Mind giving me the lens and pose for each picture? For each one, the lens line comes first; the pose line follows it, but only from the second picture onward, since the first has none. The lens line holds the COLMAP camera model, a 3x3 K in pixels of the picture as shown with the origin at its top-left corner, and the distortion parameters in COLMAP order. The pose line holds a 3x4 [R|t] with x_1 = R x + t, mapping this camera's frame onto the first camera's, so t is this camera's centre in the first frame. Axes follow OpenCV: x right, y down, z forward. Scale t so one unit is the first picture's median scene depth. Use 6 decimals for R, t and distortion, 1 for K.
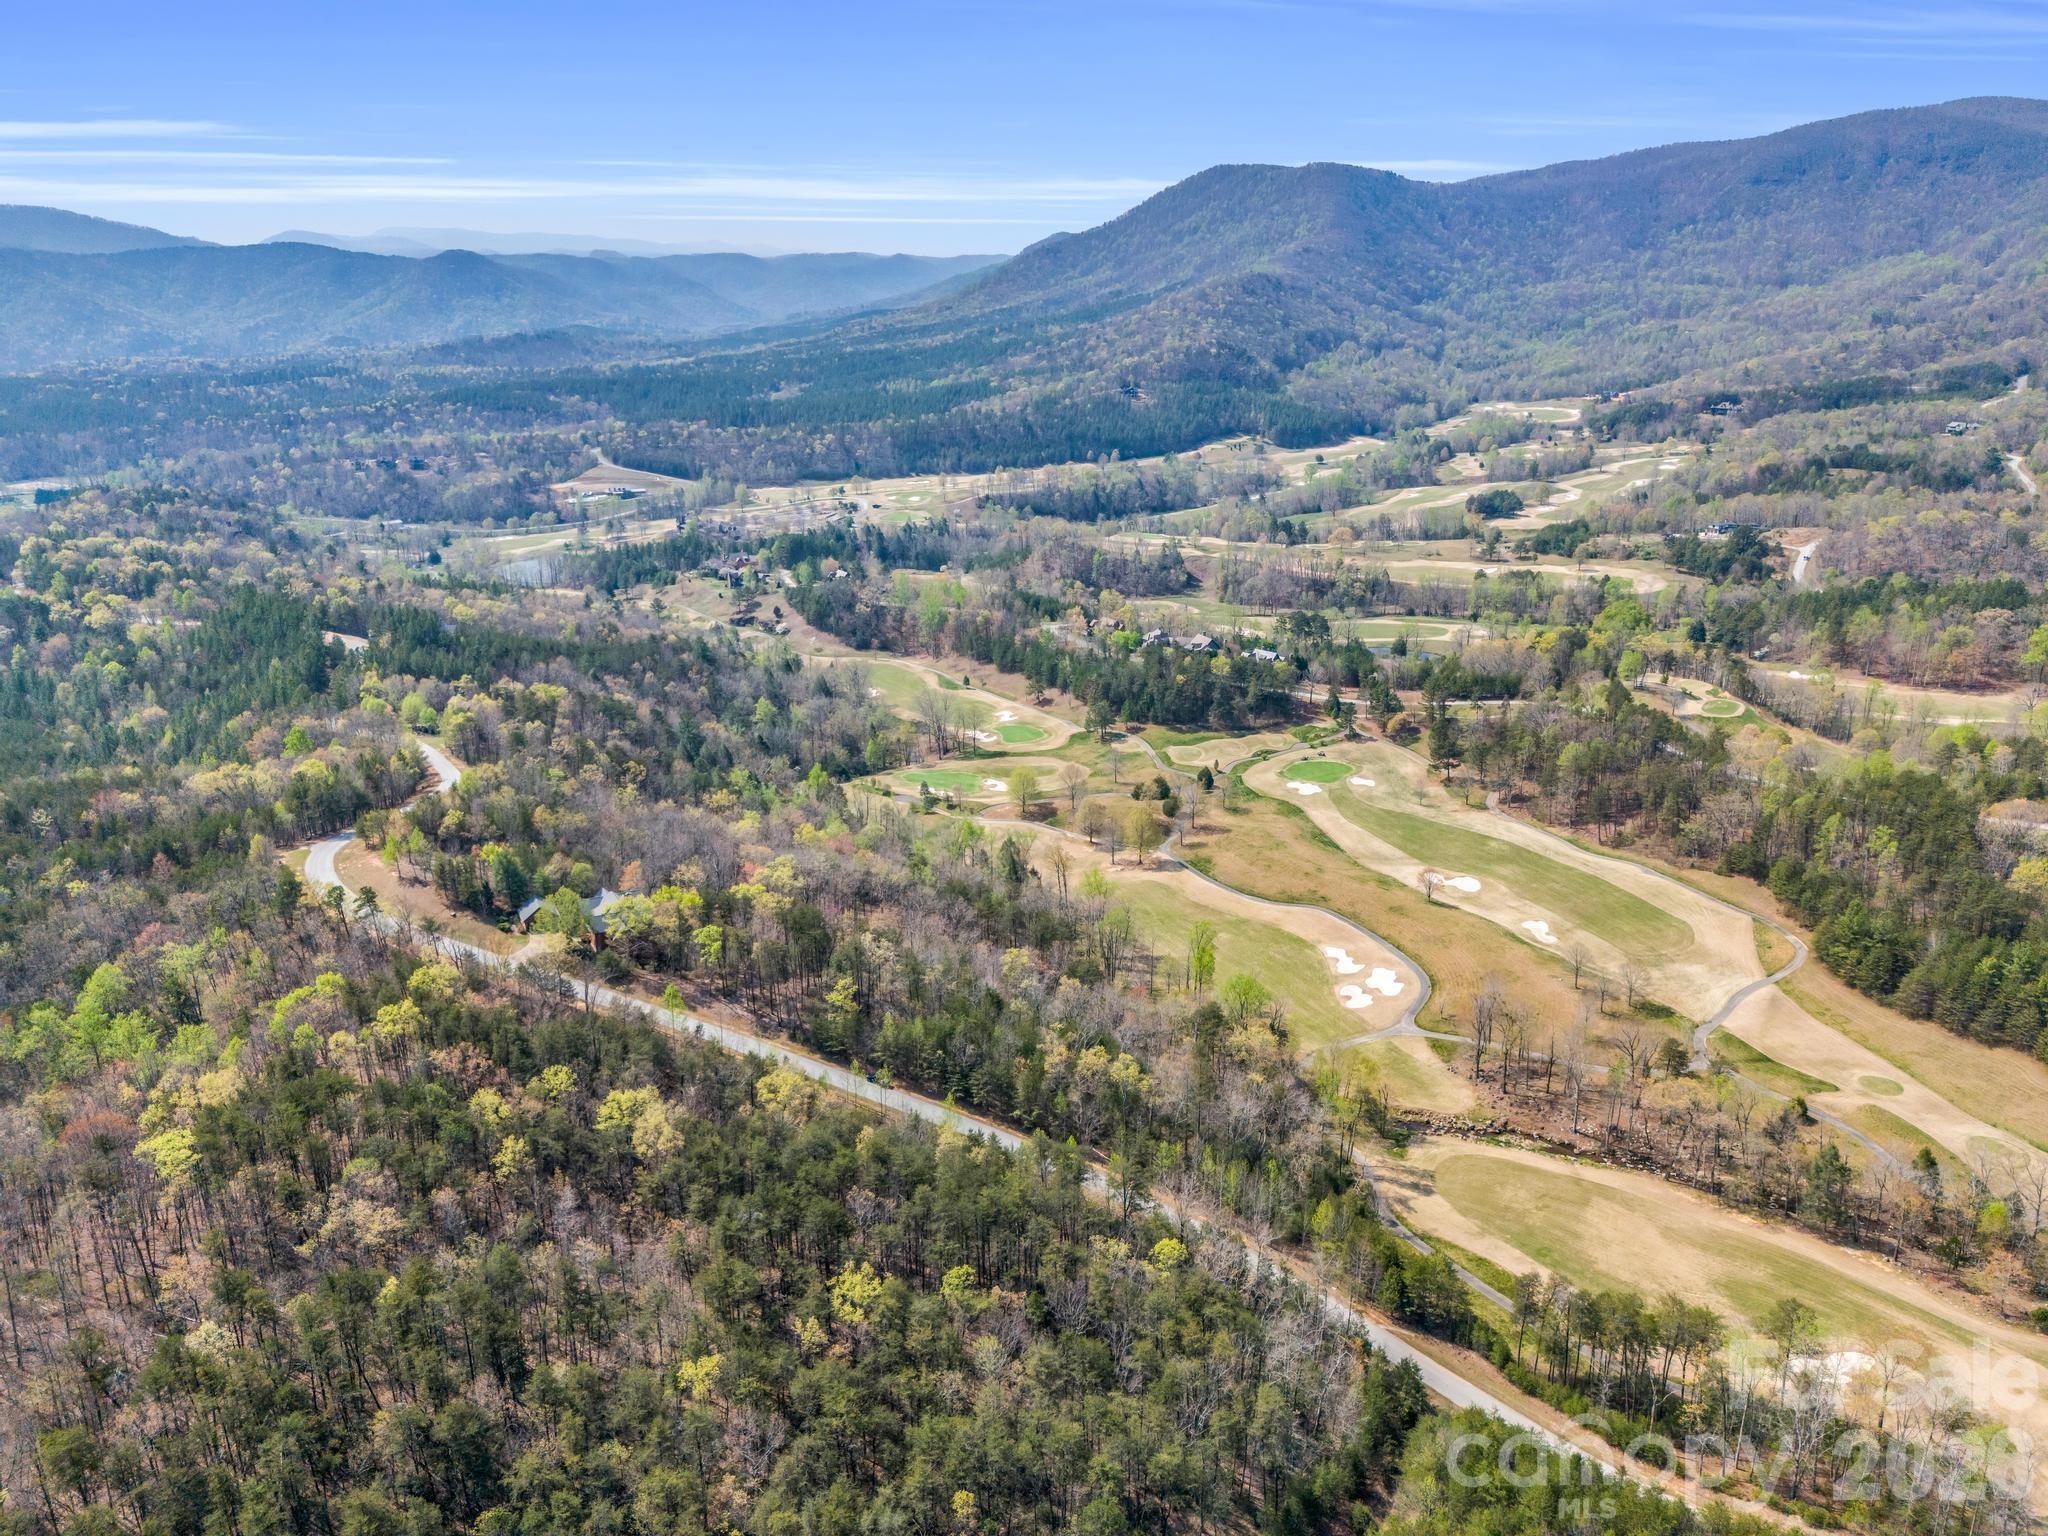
lens RADIAL K [[1504.8, 0, 1028.4], [0, 1504.8, 779.8], [0, 0, 1]] dist [0.066846, -0.060734]
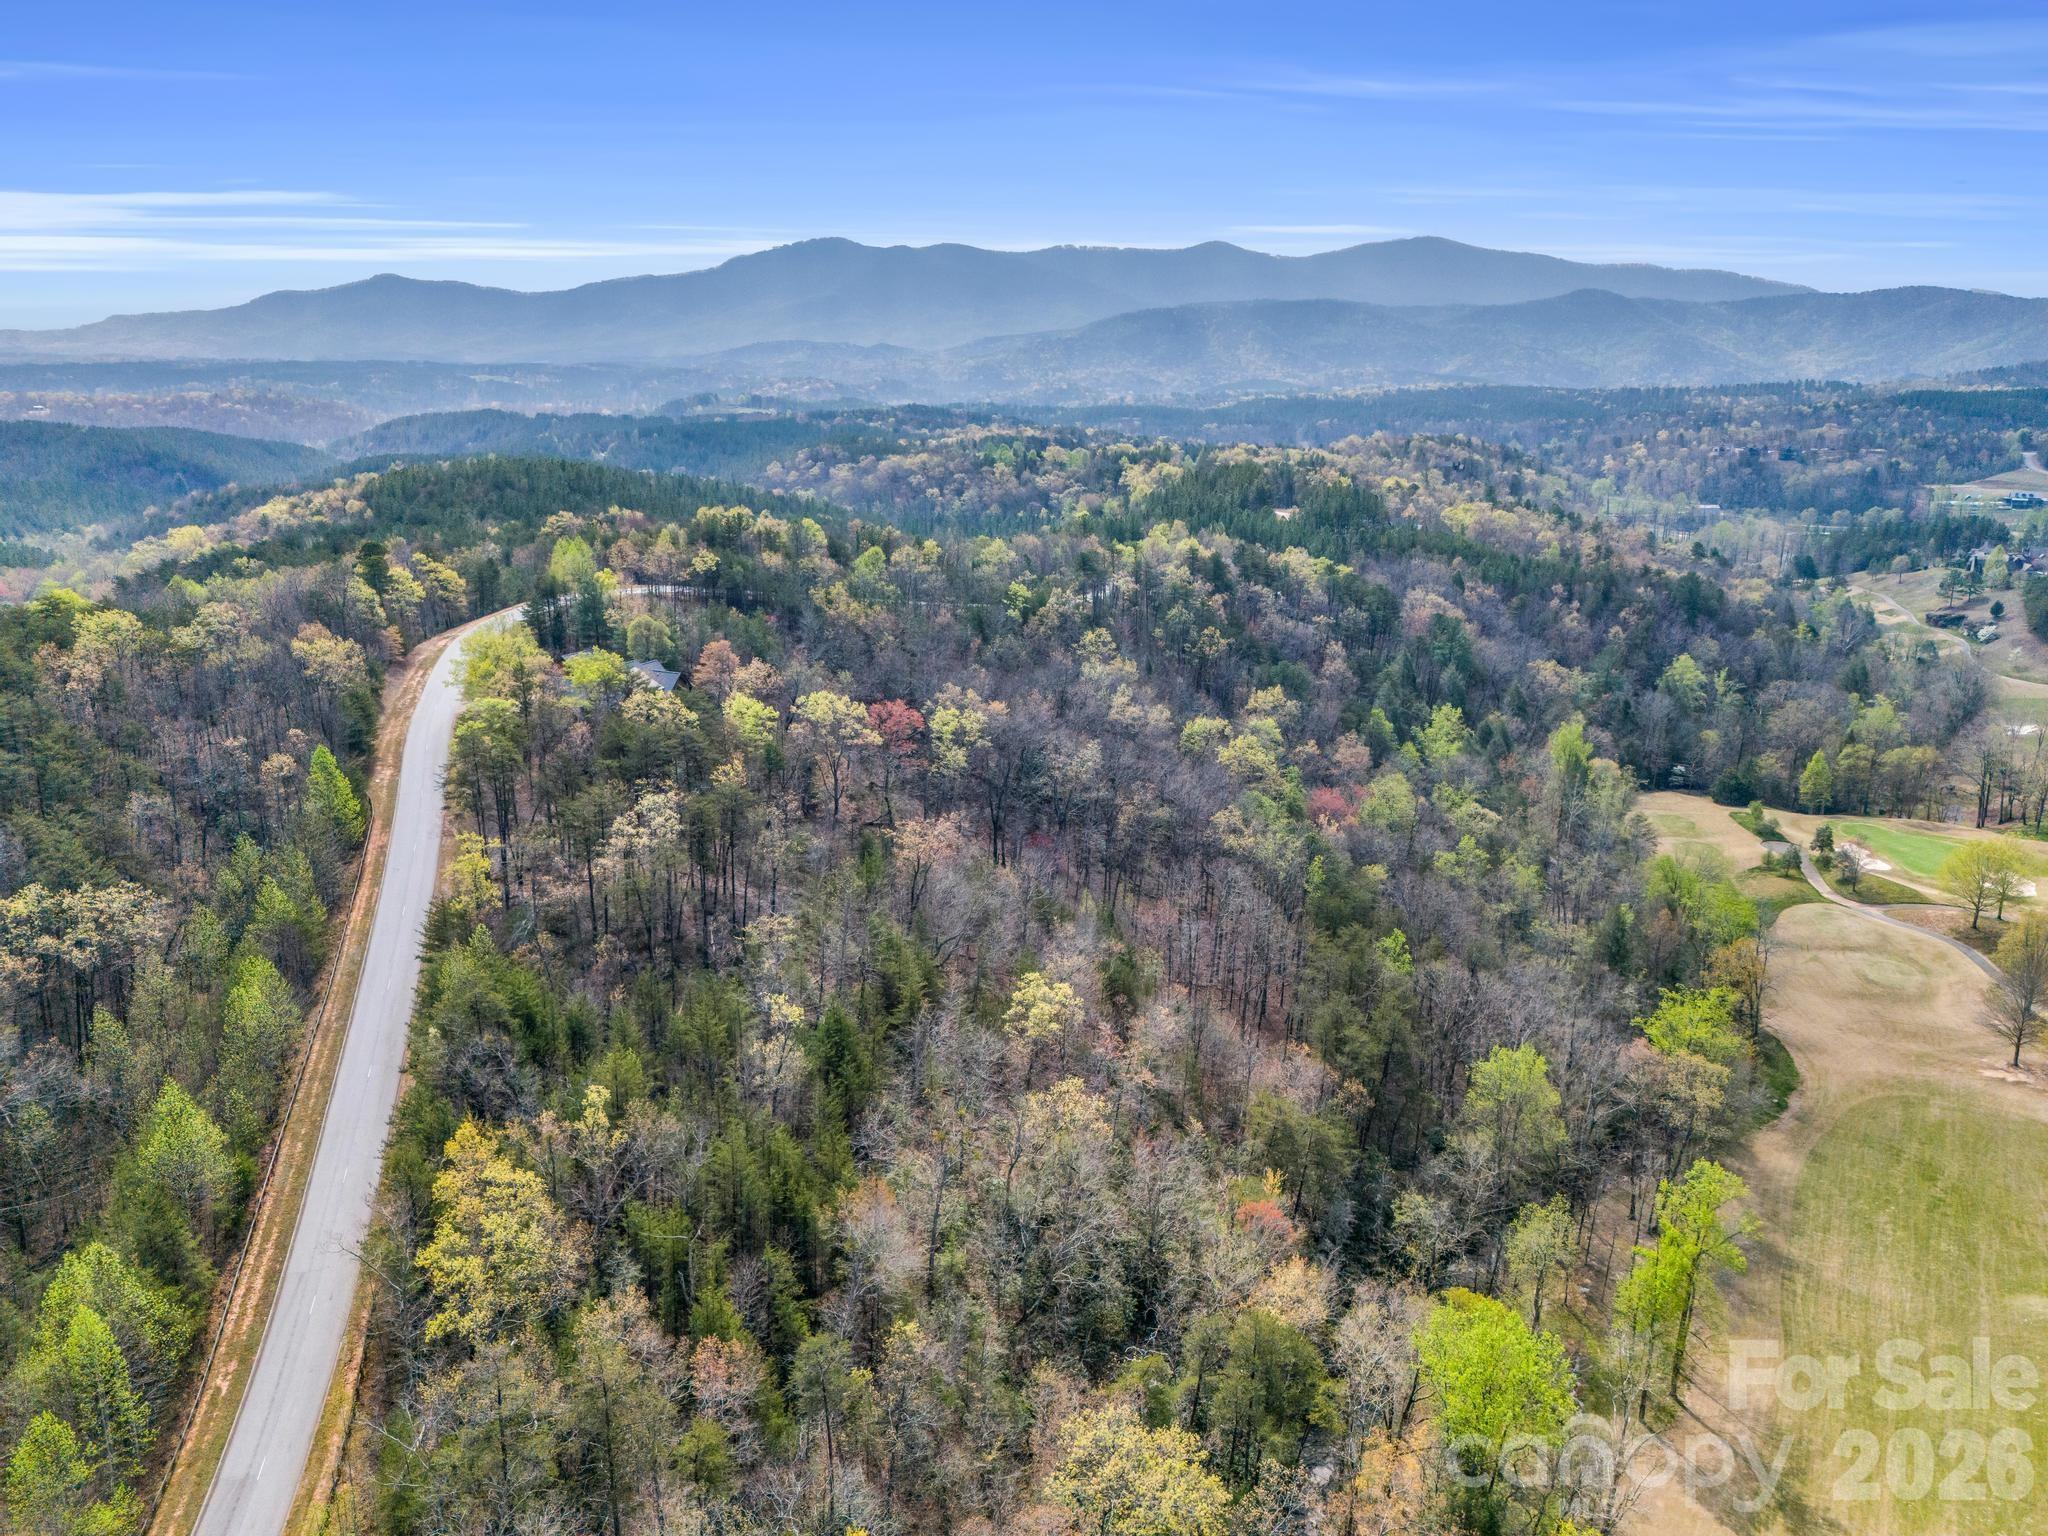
lens RADIAL K [[1504.8, 0, 1031.6], [0, 1504.8, 768.1], [0, 0, 1]] dist [0.066846, -0.060734]
pose [[0.564489, 0.223322, -0.794657, 0.157835], [-0.265159, 0.960742, 0.081639, 0.009872], [0.781692, 0.164626, 0.601544, 0.359554]]
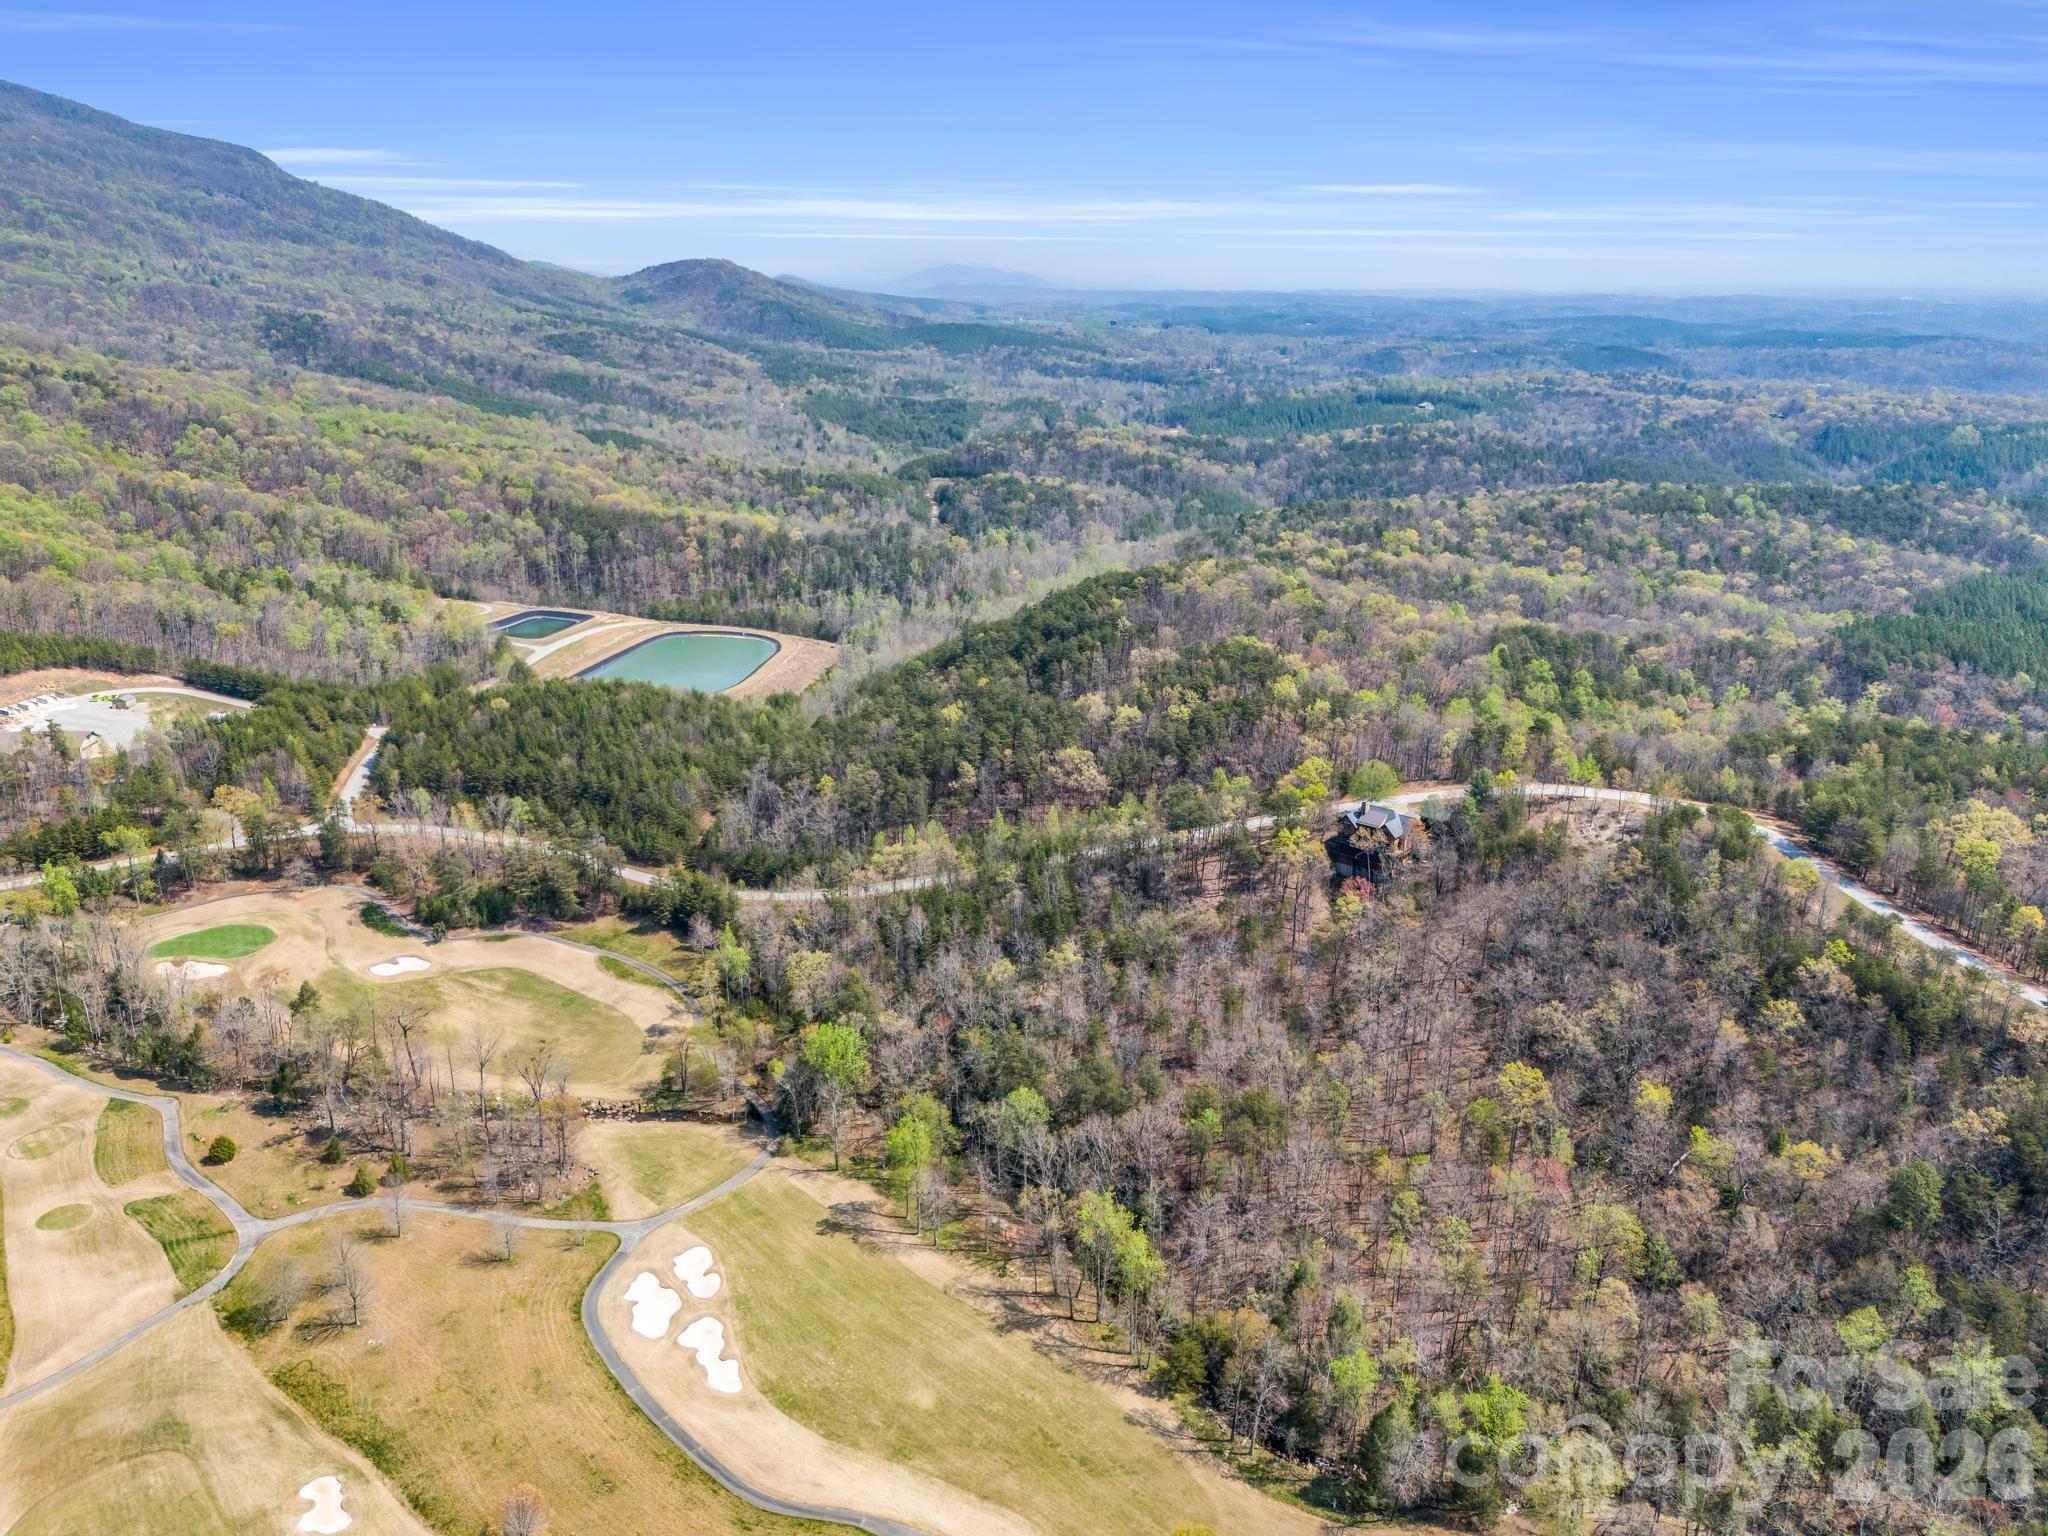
lens RADIAL K [[1504.8, 0, 1038.2], [0, 1504.8, 761.9], [0, 0, 1]] dist [0.066846, -0.060734]
pose [[-0.930760, 0.107724, -0.349401, 0.162847], [-0.121439, 0.810284, 0.573316, -0.261566], [0.344874, 0.576051, -0.741099, 0.809041]]
